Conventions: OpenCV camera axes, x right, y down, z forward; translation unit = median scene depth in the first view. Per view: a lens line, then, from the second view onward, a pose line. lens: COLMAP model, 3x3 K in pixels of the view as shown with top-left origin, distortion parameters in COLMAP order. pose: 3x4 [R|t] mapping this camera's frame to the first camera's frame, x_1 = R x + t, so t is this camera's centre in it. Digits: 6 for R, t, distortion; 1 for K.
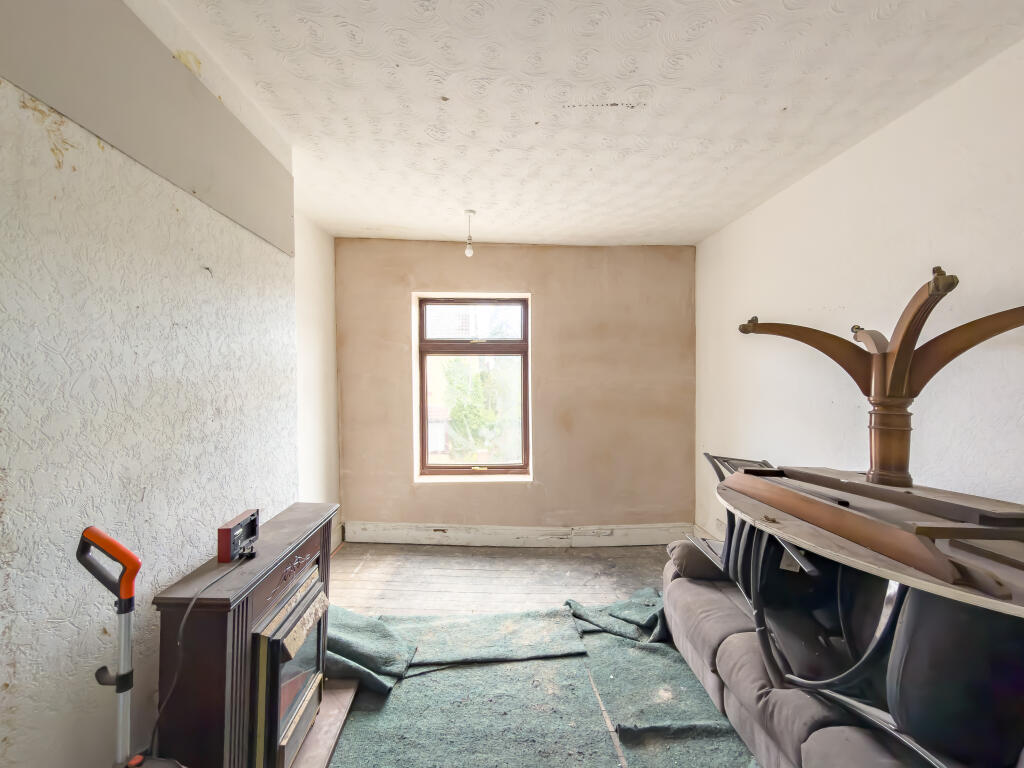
lens RADIAL K [[409.0, 0, 512.0], [0, 409.0, 384.0], [0, 0, 1]] dist [-0.001482, -0.000151]
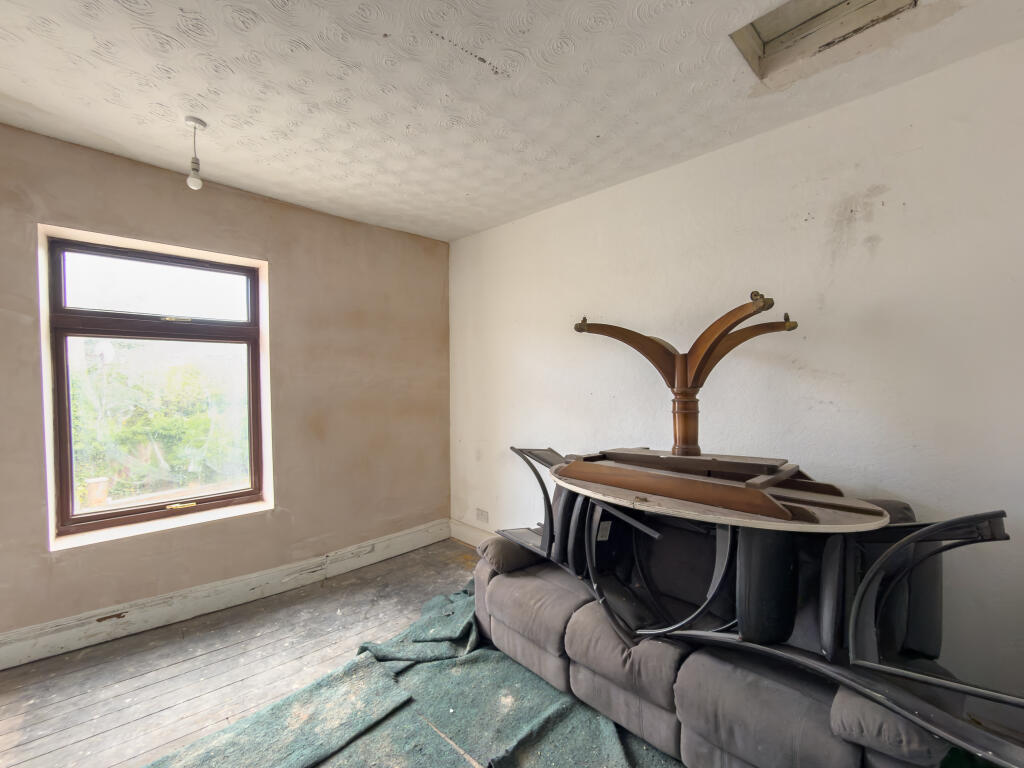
lens RADIAL K [[423.1, 0, 512.0], [0, 423.1, 384.0], [0, 0, 1]] dist [-0.000583, -0.000060]
pose [[0.762194, -0.012606, 0.647226, -0.198494], [0.008347, 0.999919, 0.009646, 0.000987], [-0.647295, -0.001950, 0.762237, 0.179943]]
